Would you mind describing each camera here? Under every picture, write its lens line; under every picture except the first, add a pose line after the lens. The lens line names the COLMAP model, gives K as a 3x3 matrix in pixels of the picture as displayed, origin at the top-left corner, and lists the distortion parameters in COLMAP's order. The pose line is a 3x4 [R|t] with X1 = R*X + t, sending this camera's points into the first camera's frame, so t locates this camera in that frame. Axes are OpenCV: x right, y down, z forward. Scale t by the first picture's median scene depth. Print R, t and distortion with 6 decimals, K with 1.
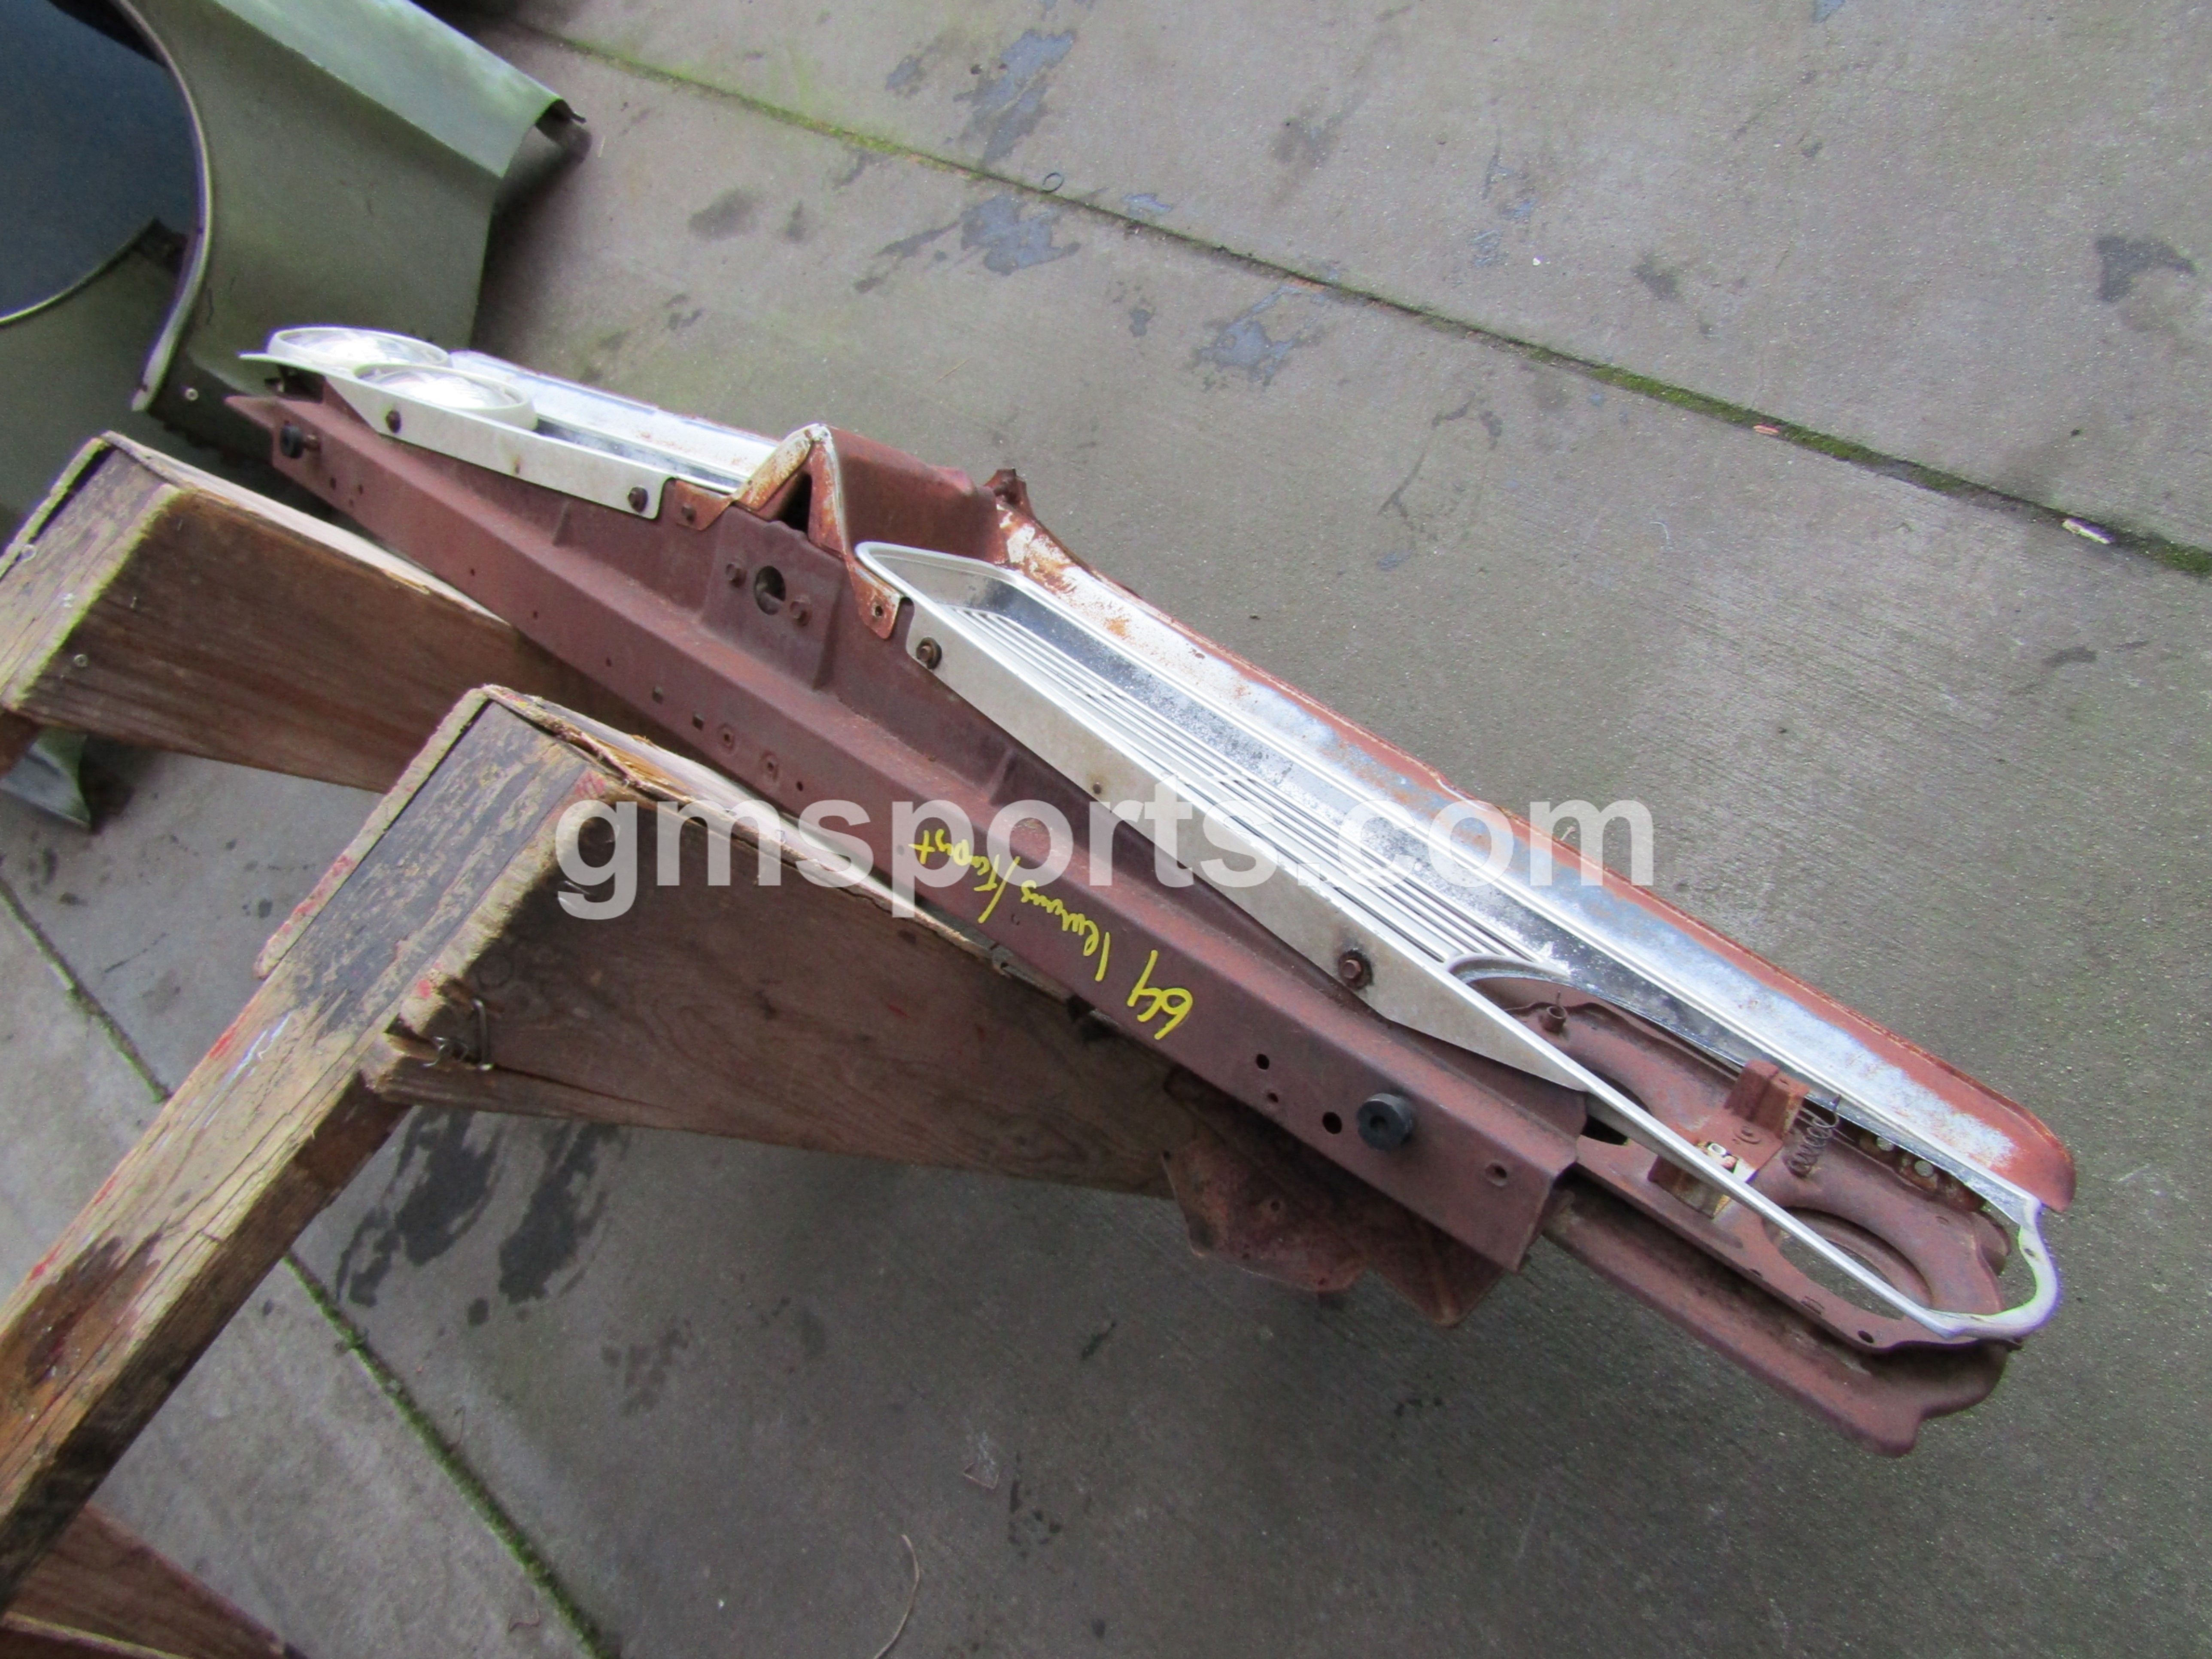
lens RADIAL K [[1588.1, 0, 1108.5], [0, 1588.1, 848.2], [0, 0, 1]] dist [-0.018797, 0.006953]
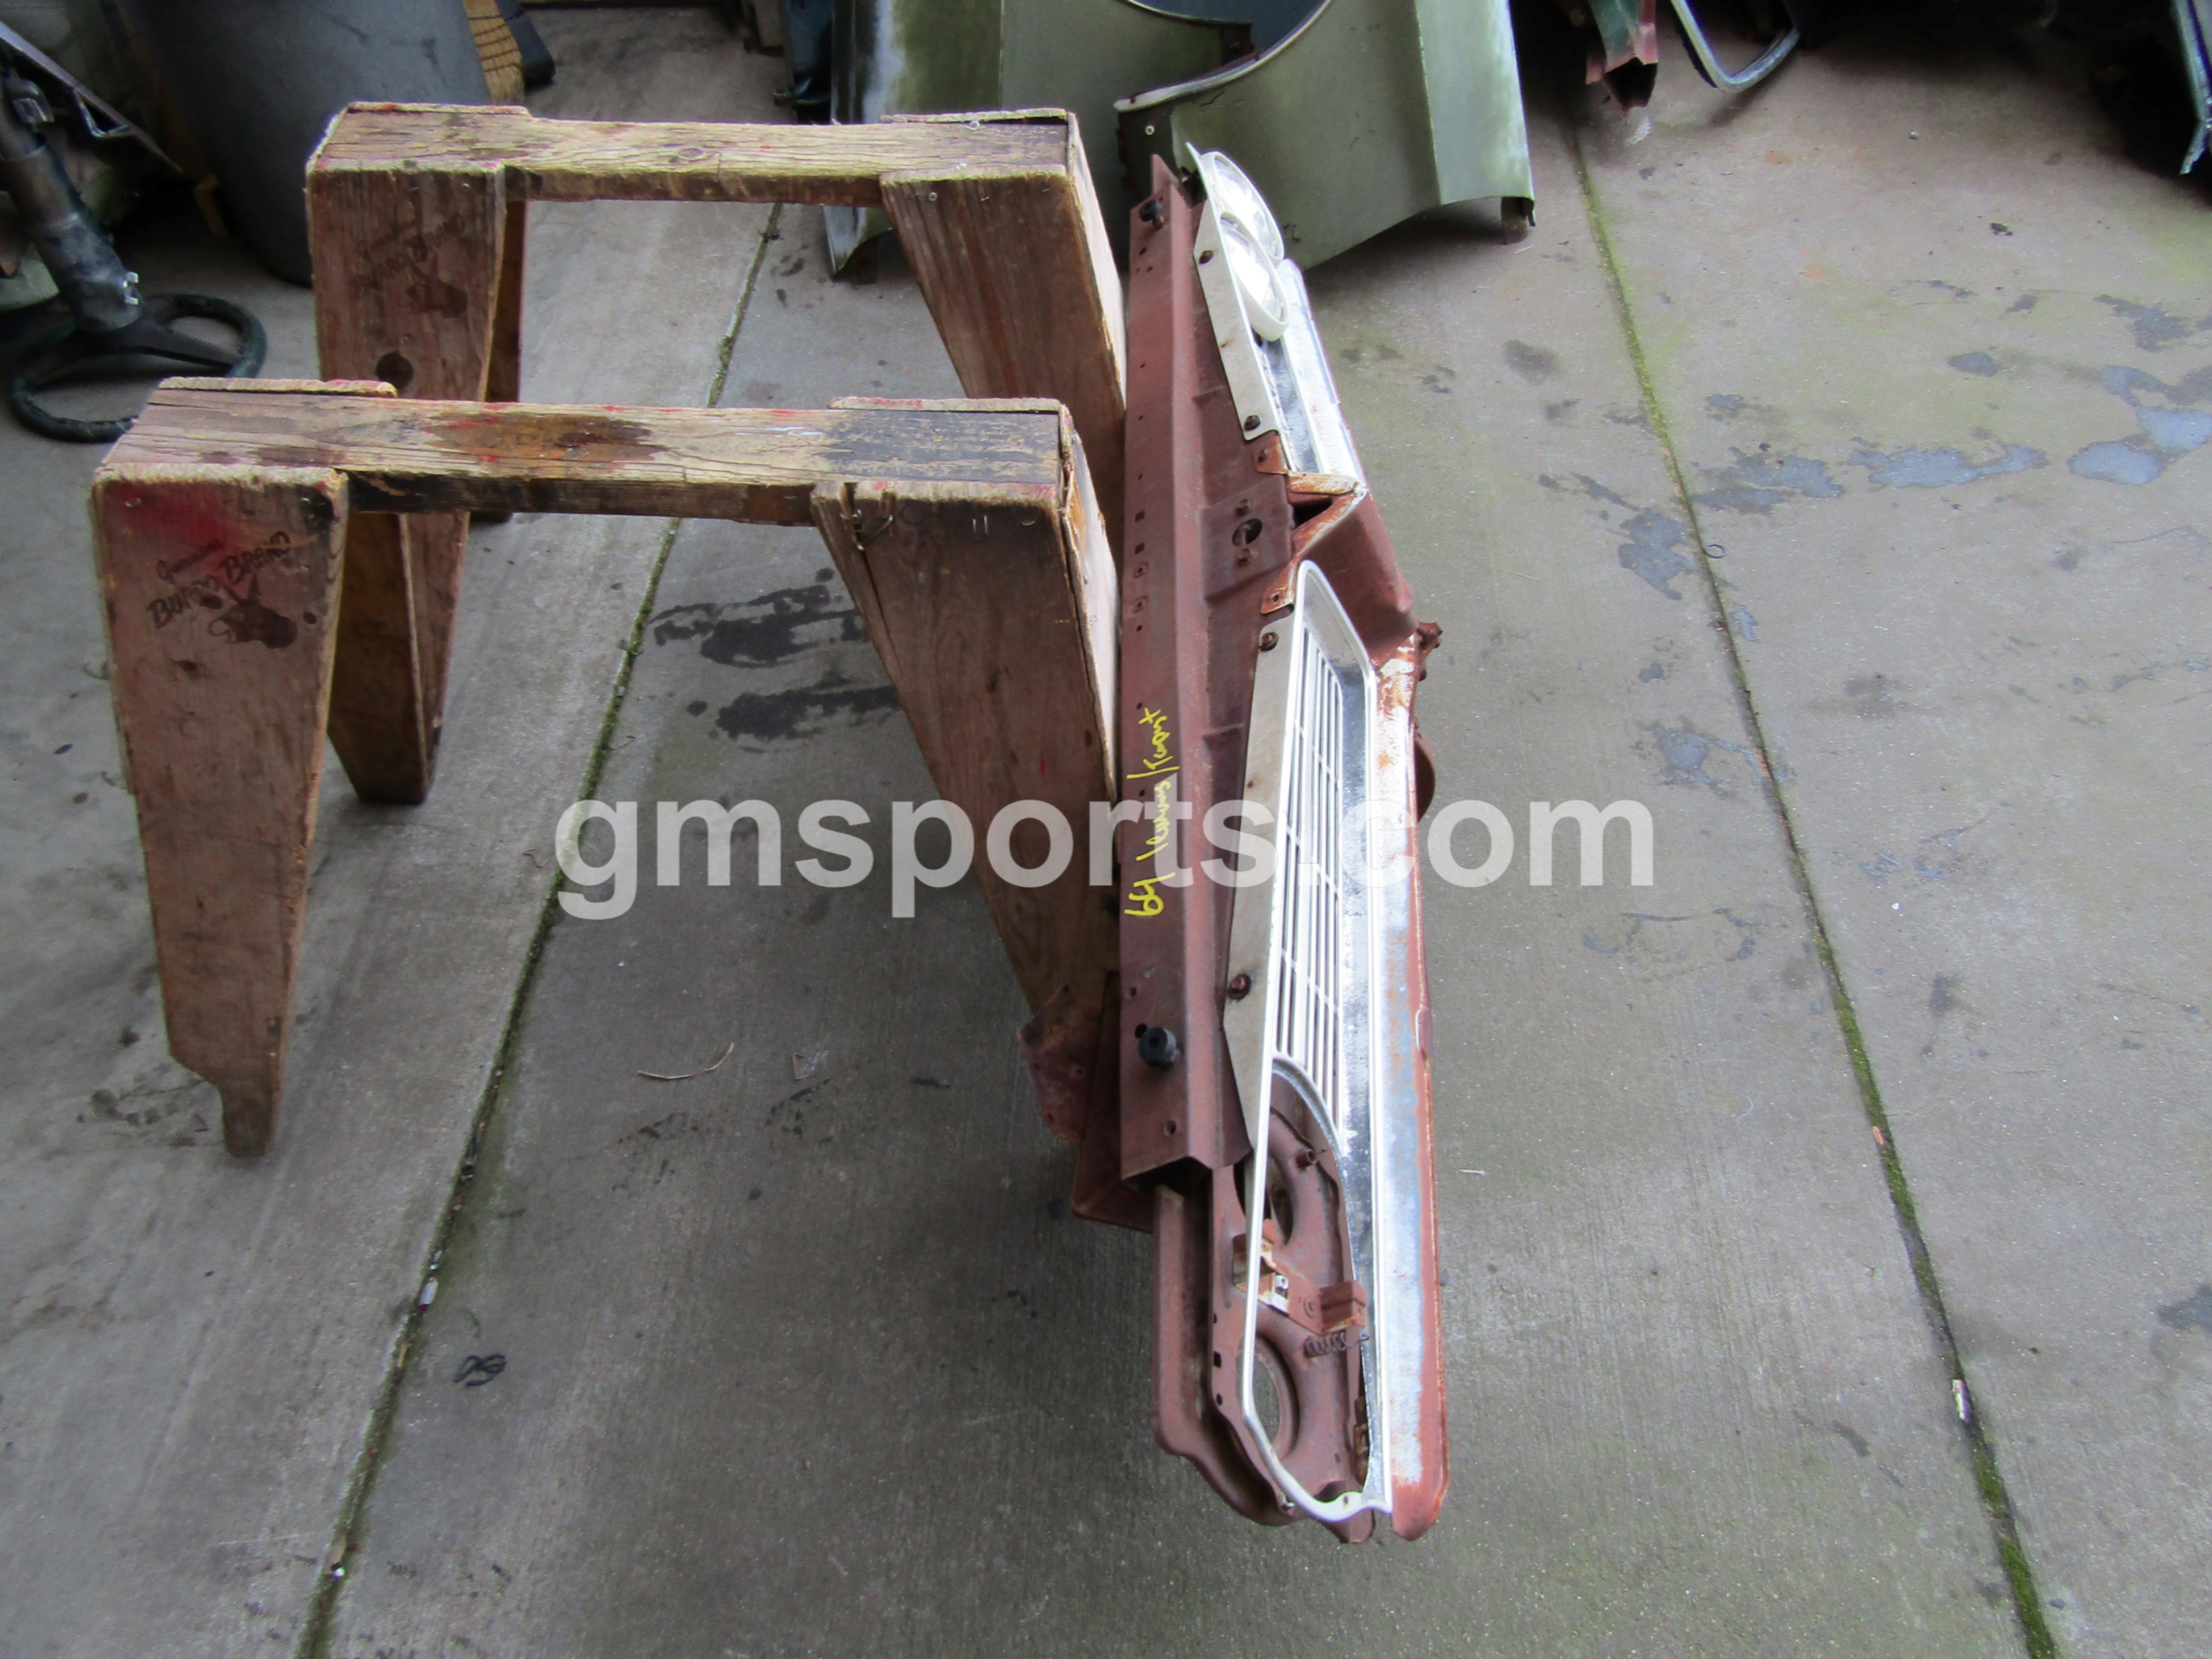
lens RADIAL K [[1559.7, 0, 1070.3], [0, 1559.7, 853.8], [0, 0, 1]] dist [-0.037758, 0.002210]
pose [[0.553224, 0.809438, -0.196857, 0.166224], [-0.815385, 0.574551, 0.070981, 0.021940], [0.170559, 0.121246, 0.977859, -0.263479]]
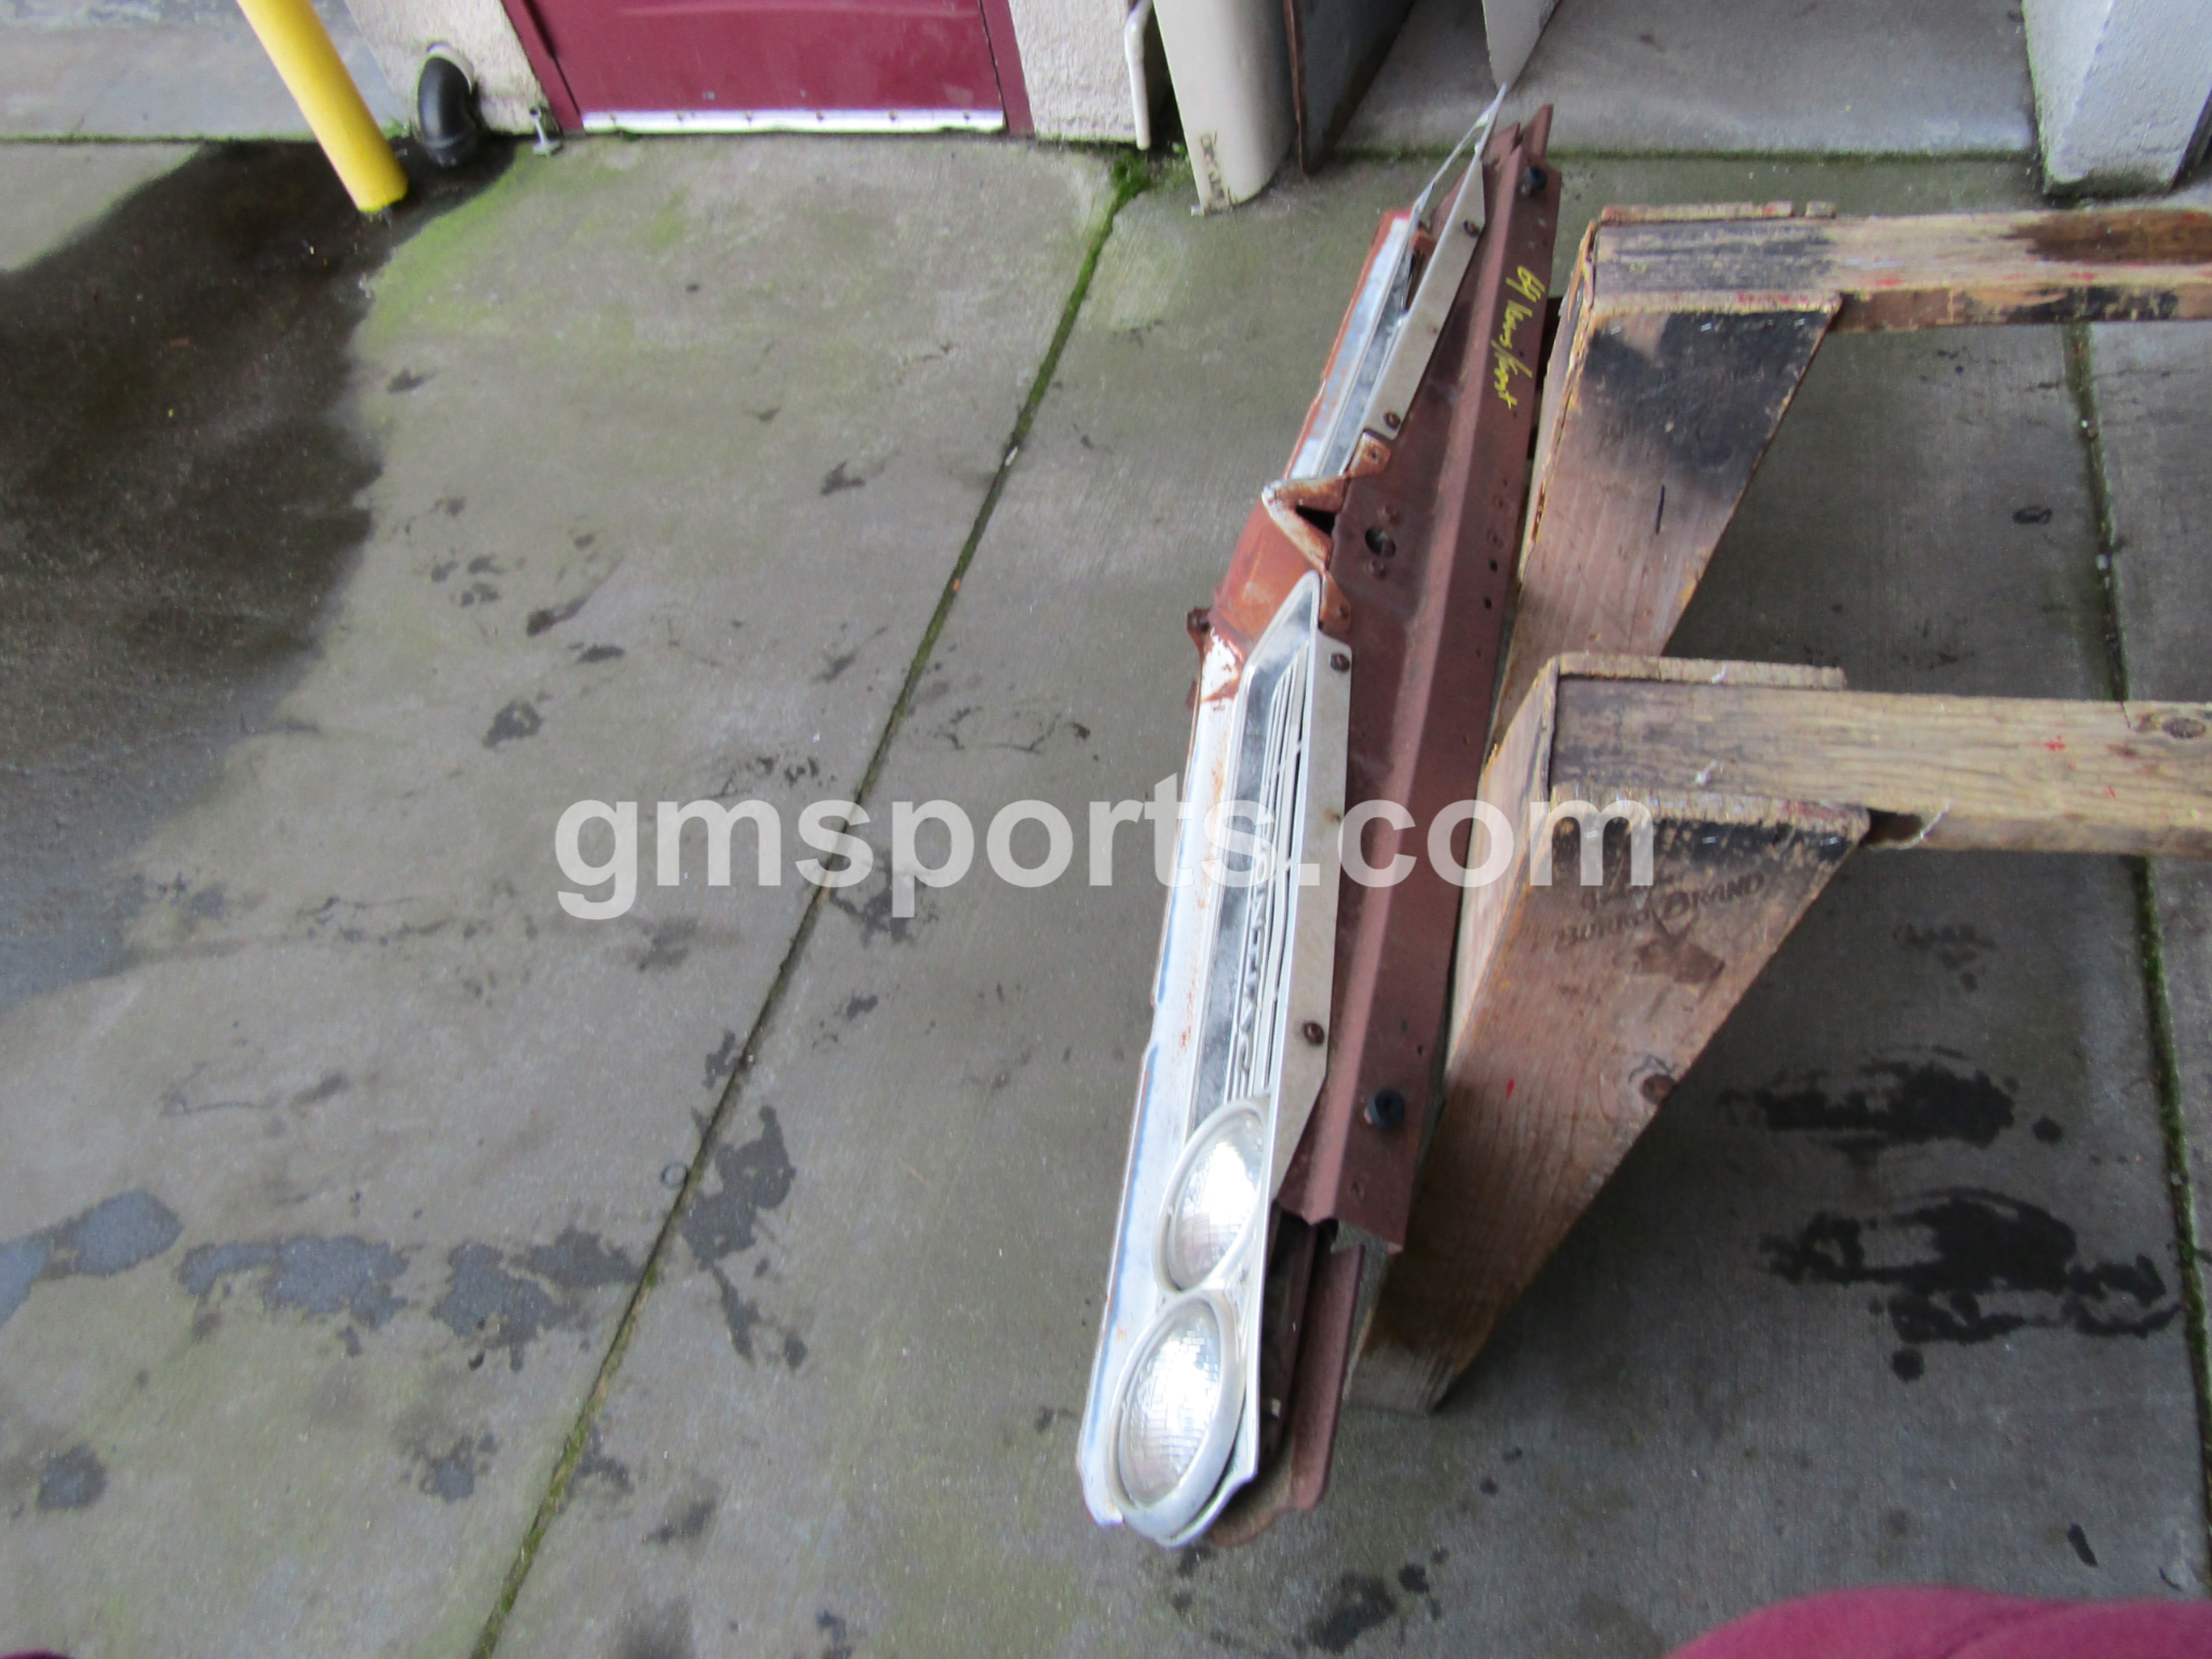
lens RADIAL K [[1581.0, 0, 1100.8], [0, 1581.0, 836.1], [0, 0, 1]] dist [-0.038416, 0.018292]
pose [[-0.300050, -0.427420, 0.852808, -1.252849], [0.946219, -0.019961, 0.322911, -0.743497], [-0.120996, 0.903833, 0.410422, 0.648117]]
